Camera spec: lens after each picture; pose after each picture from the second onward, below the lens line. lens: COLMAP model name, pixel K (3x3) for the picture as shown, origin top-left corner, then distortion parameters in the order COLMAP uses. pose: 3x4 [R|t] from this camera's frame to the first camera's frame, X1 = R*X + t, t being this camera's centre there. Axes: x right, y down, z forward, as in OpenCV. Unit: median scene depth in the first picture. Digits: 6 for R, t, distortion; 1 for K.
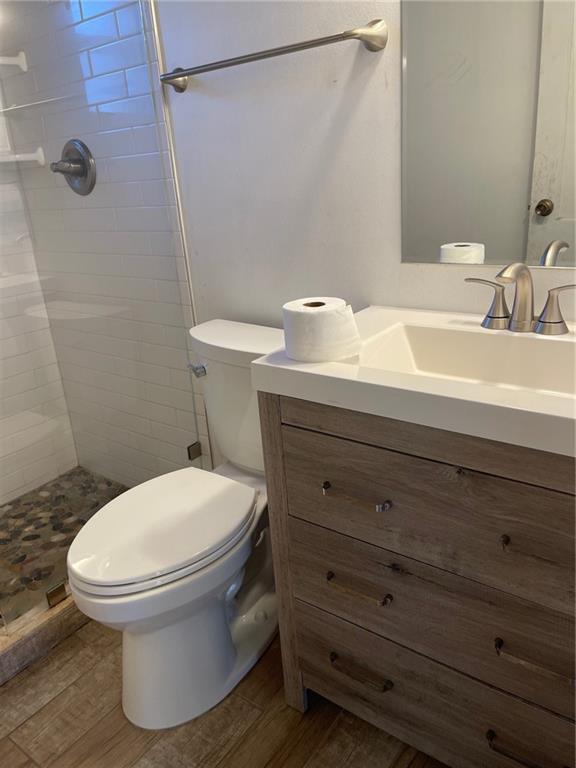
lens RADIAL K [[580.3, 0, 286.2], [0, 580.3, 378.1], [0, 0, 1]] dist [0.063155, -0.097134]
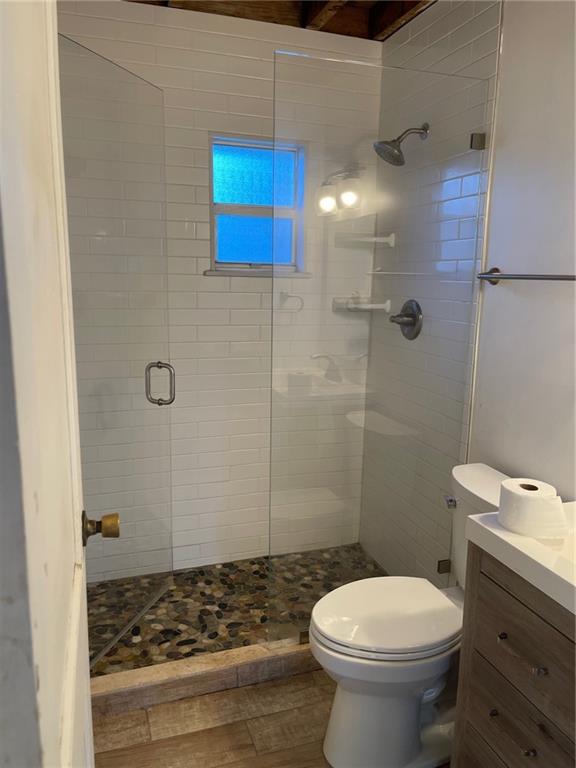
lens RADIAL K [[580.3, 0, 282.7], [0, 580.3, 382.4], [0, 0, 1]] dist [0.063155, -0.097134]
pose [[0.816522, 0.192732, -0.544194, 0.170353], [-0.267495, 0.961640, -0.060781, -0.083316], [0.511605, 0.195198, 0.836755, -0.238639]]
